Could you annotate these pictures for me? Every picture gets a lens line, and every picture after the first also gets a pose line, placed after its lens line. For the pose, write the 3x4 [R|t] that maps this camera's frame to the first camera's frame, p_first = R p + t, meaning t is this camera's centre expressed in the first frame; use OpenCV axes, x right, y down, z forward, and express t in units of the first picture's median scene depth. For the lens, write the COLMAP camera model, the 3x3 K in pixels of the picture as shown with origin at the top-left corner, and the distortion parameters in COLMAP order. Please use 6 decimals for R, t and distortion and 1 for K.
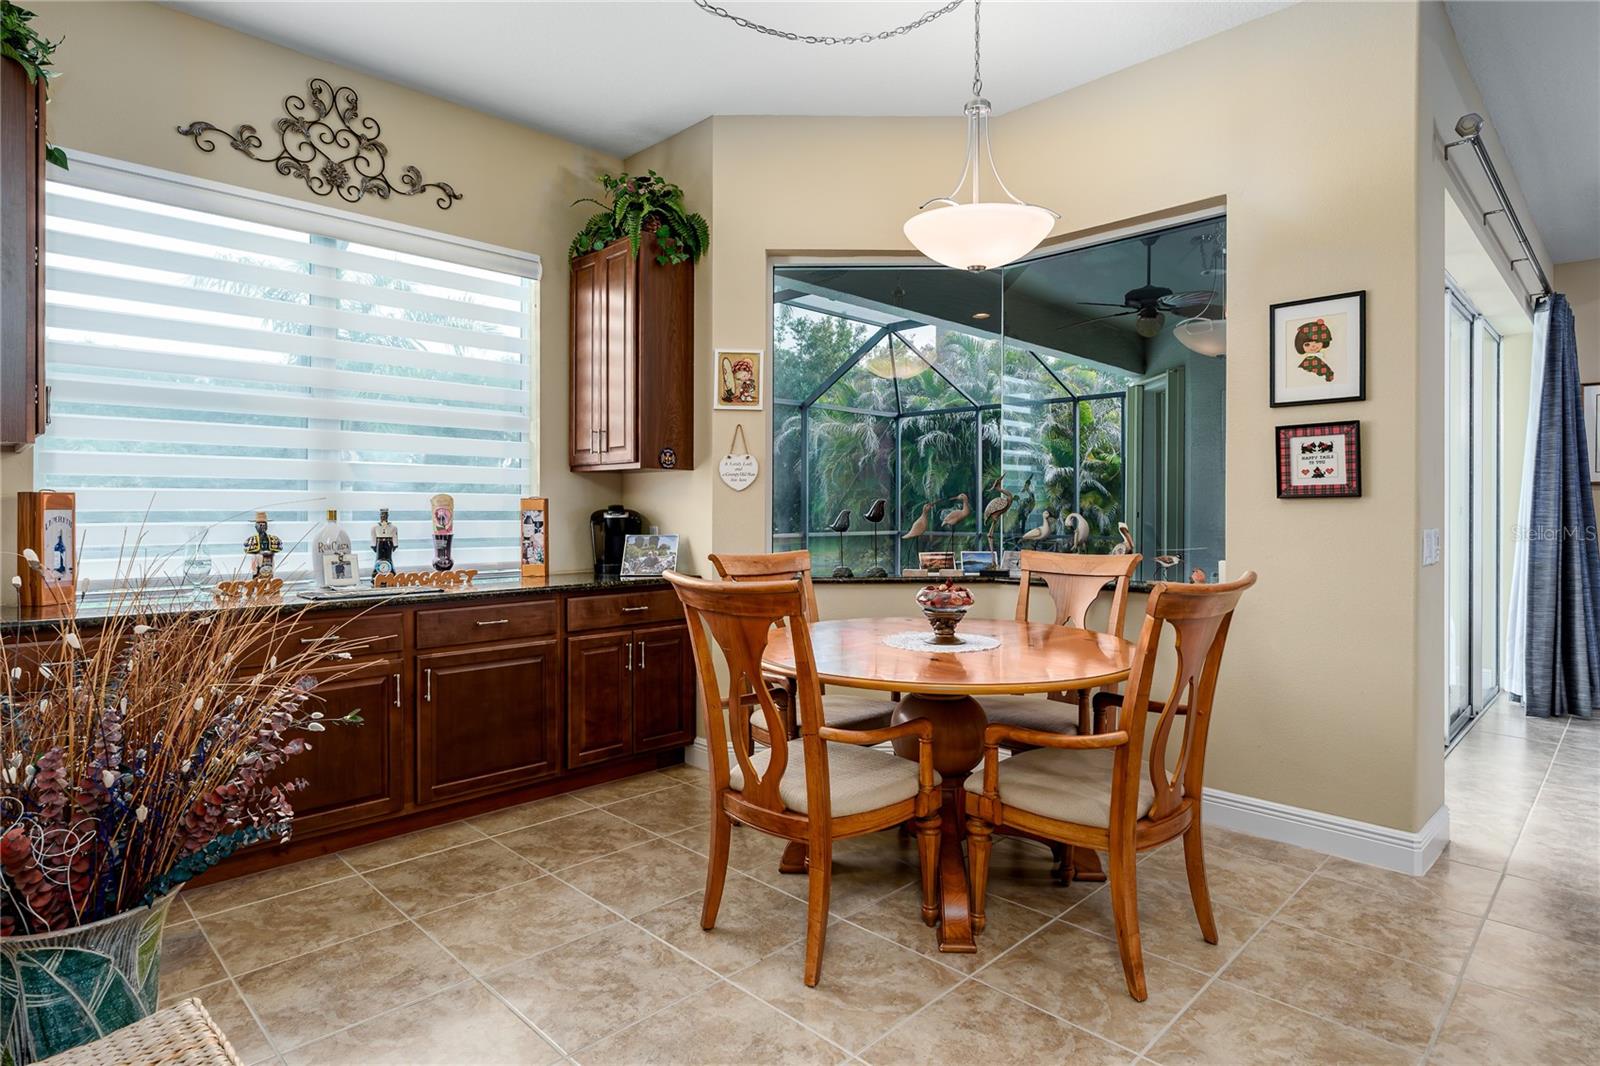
lens RADIAL K [[873.6, 0, 784.6], [0, 873.6, 506.4], [0, 0, 1]] dist [-0.000806, 0.000480]
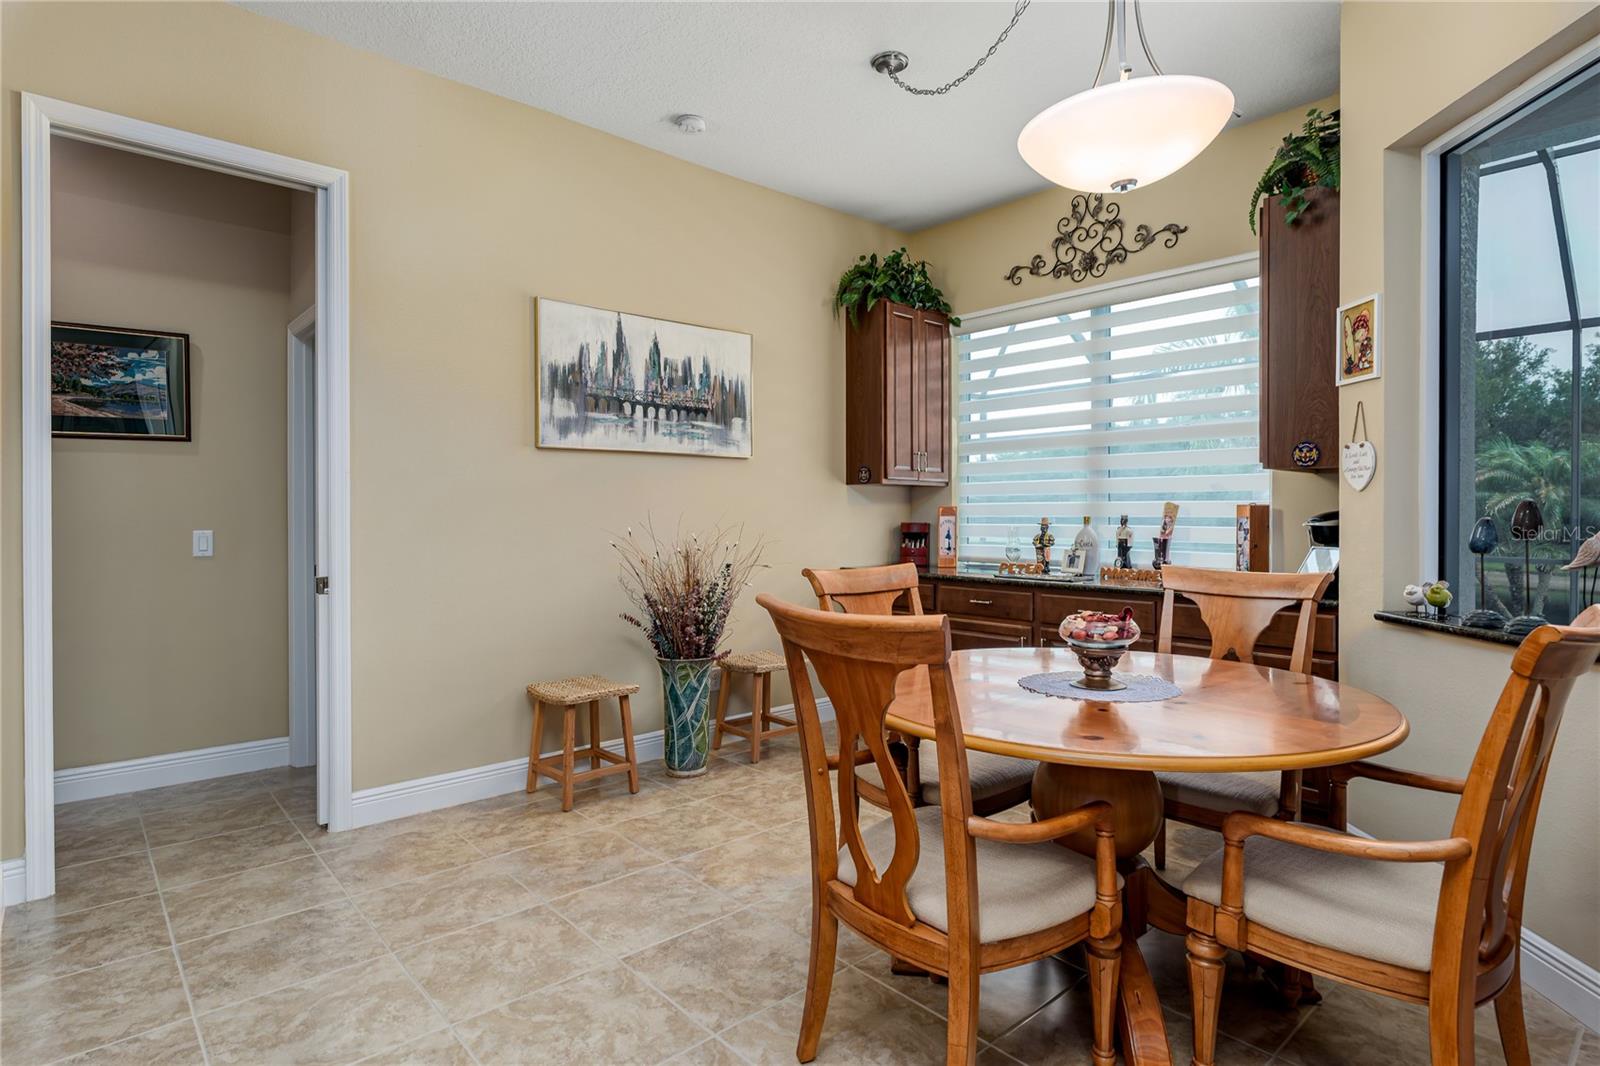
lens RADIAL K [[828.3, 0, 793.4], [0, 828.3, 519.7], [0, 0, 1]] dist [-0.004728, 0.000044]
pose [[-0.049889, 0.002921, -0.998751, 0.752751], [0.000329, 0.999996, 0.002908, 0.005109], [0.998755, -0.000184, -0.049890, 0.619427]]
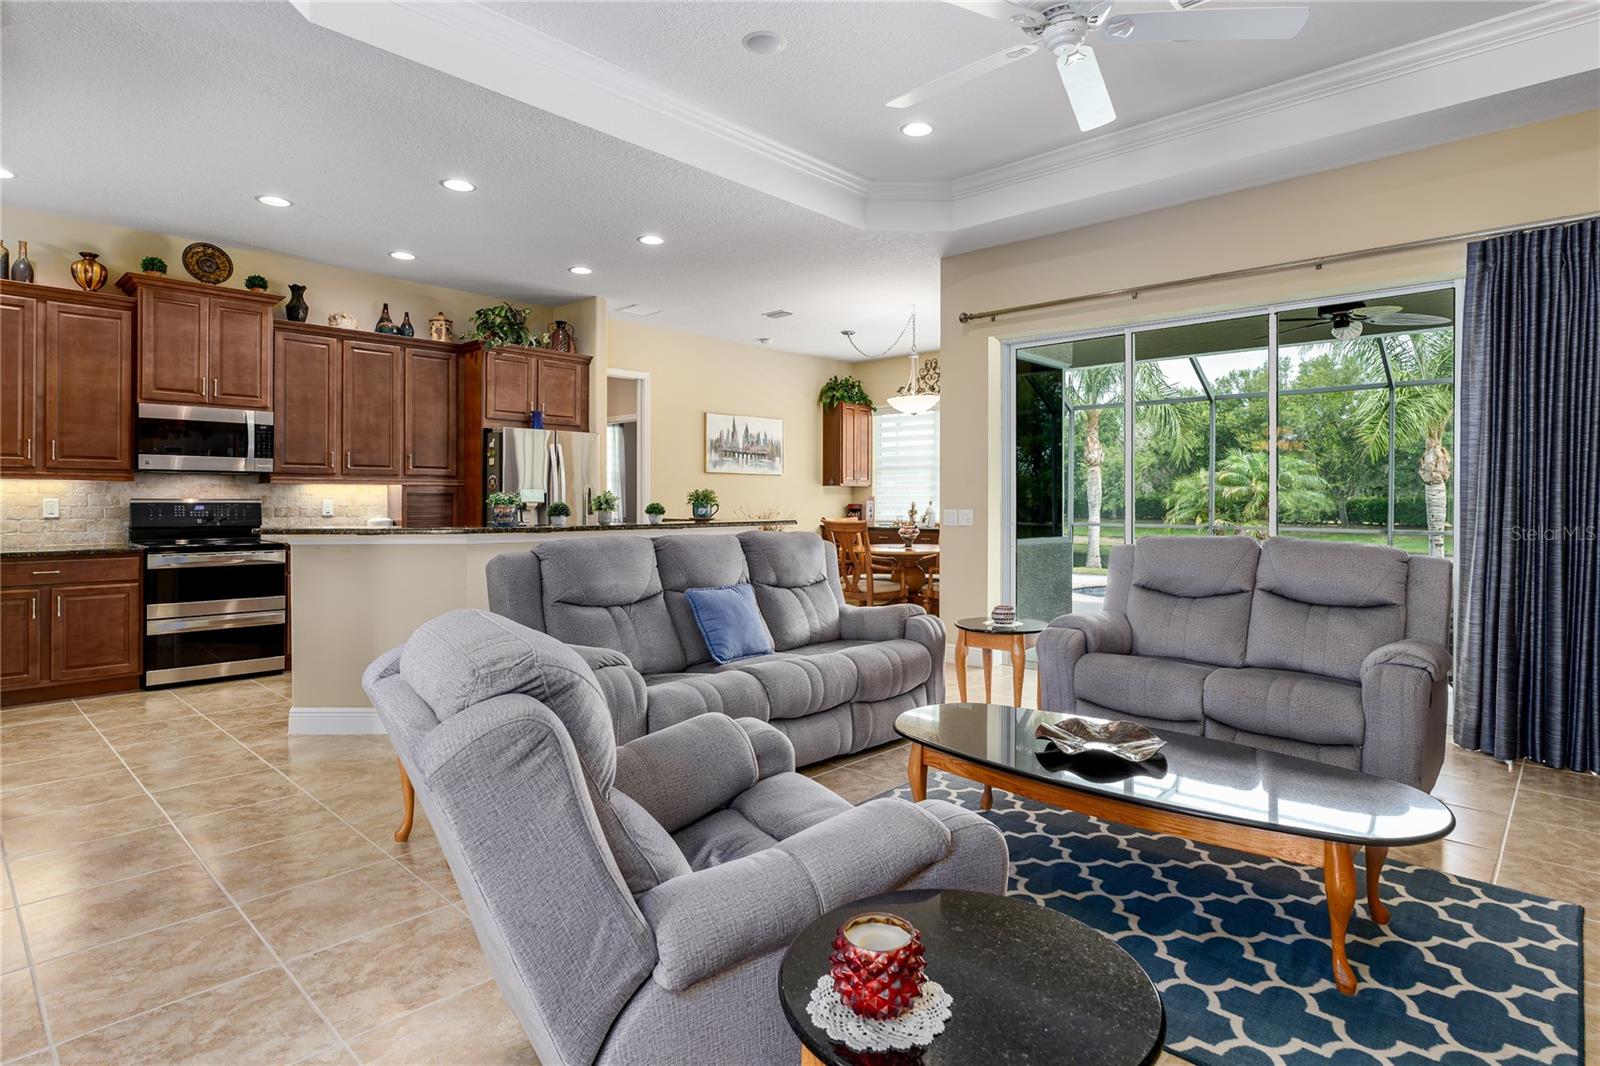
lens RADIAL K [[847.7, 0, 800.8], [0, 847.7, 496.2], [0, 0, 1]] dist [0.000336, 0.000391]
pose [[0.034719, -0.008939, -0.999357, 2.392324], [-0.001559, 0.999958, -0.008998, 0.014260], [0.999396, 0.001870, 0.034703, 0.452290]]
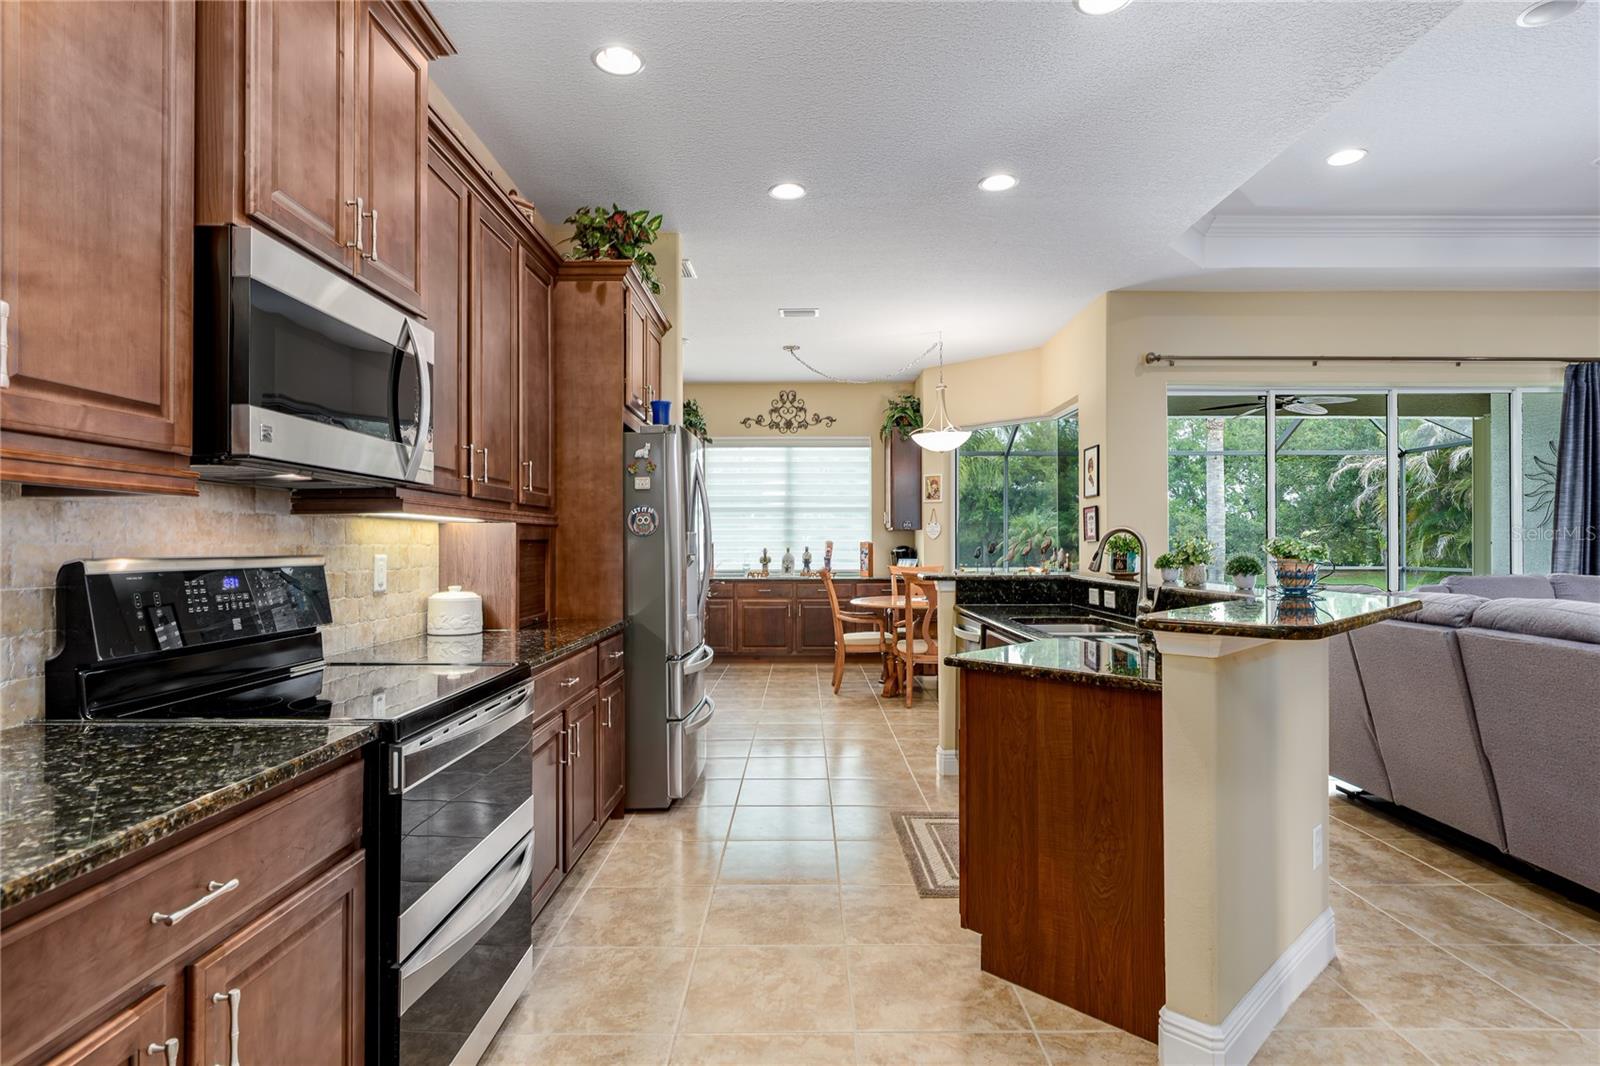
lens RADIAL K [[828.3, 0, 793.4], [0, 828.3, 519.7], [0, 0, 1]] dist [-0.004728, 0.000044]
pose [[0.701826, -0.025698, -0.711885, 1.326700], [0.004015, 0.999476, -0.032122, 0.000699], [0.712337, 0.019686, 0.701561, -0.794059]]
